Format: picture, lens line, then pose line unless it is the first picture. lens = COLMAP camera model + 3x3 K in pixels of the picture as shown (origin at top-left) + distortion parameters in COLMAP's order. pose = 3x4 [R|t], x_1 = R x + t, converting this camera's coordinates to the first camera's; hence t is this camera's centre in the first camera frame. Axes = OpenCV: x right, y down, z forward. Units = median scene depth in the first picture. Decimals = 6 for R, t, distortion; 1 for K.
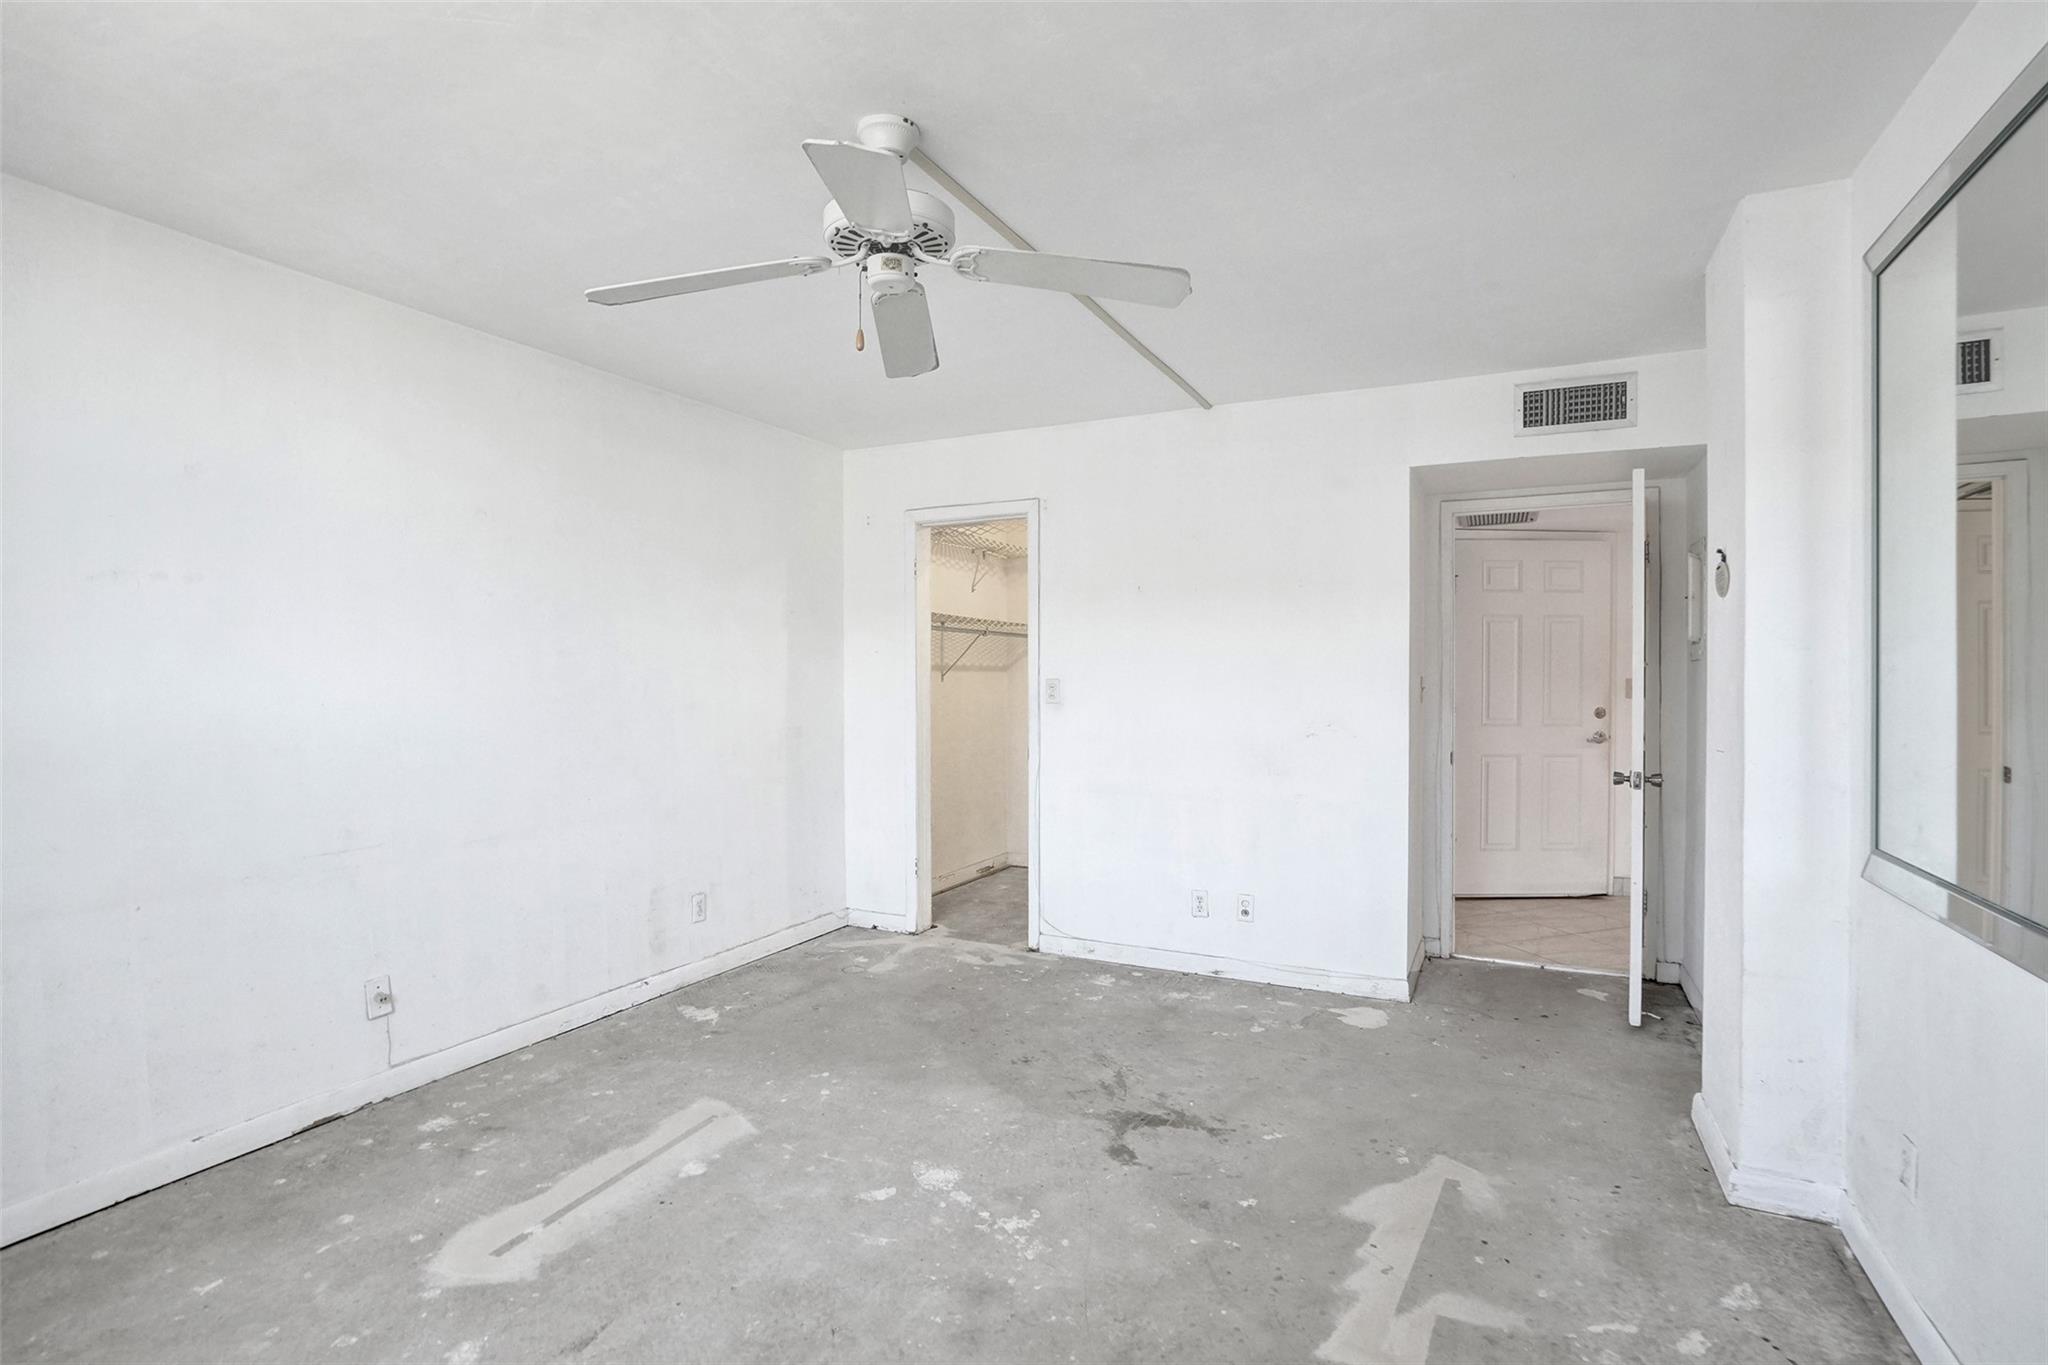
lens RADIAL K [[981.7, 0, 1026.4], [0, 981.7, 680.9], [0, 0, 1]] dist [-0.000967, -0.000167]
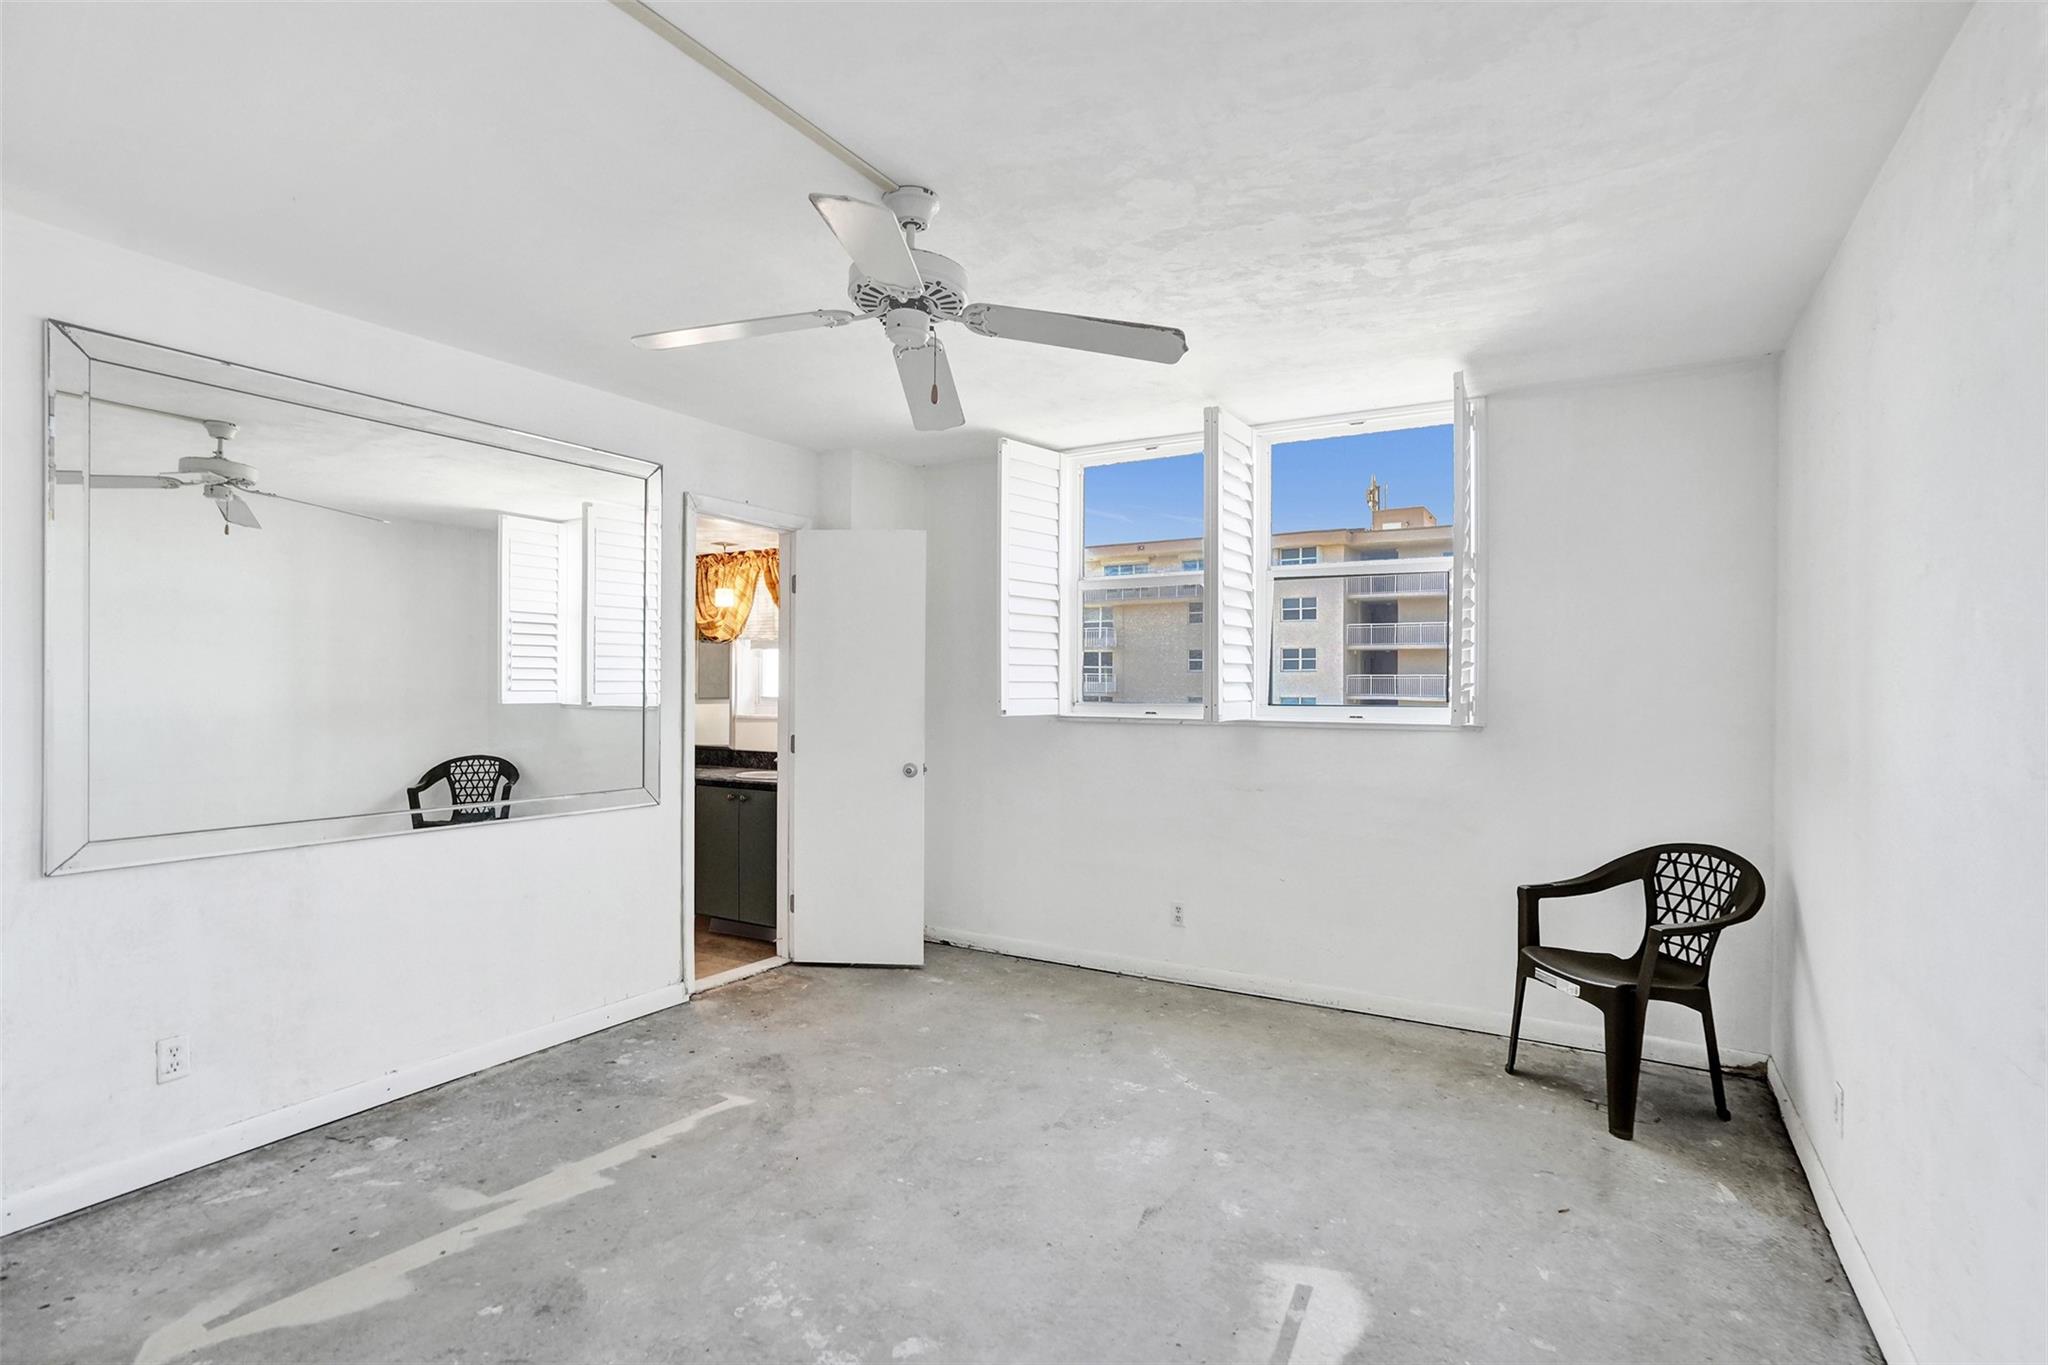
lens RADIAL K [[981.7, 0, 1023.8], [0, 981.7, 686.6], [0, 0, 1]] dist [-0.000967, -0.000167]
pose [[-0.997159, -0.000946, 0.075325, -0.346525], [-0.000815, 0.999998, 0.001763, -0.020679], [-0.075326, 0.001696, -0.997158, 2.073973]]
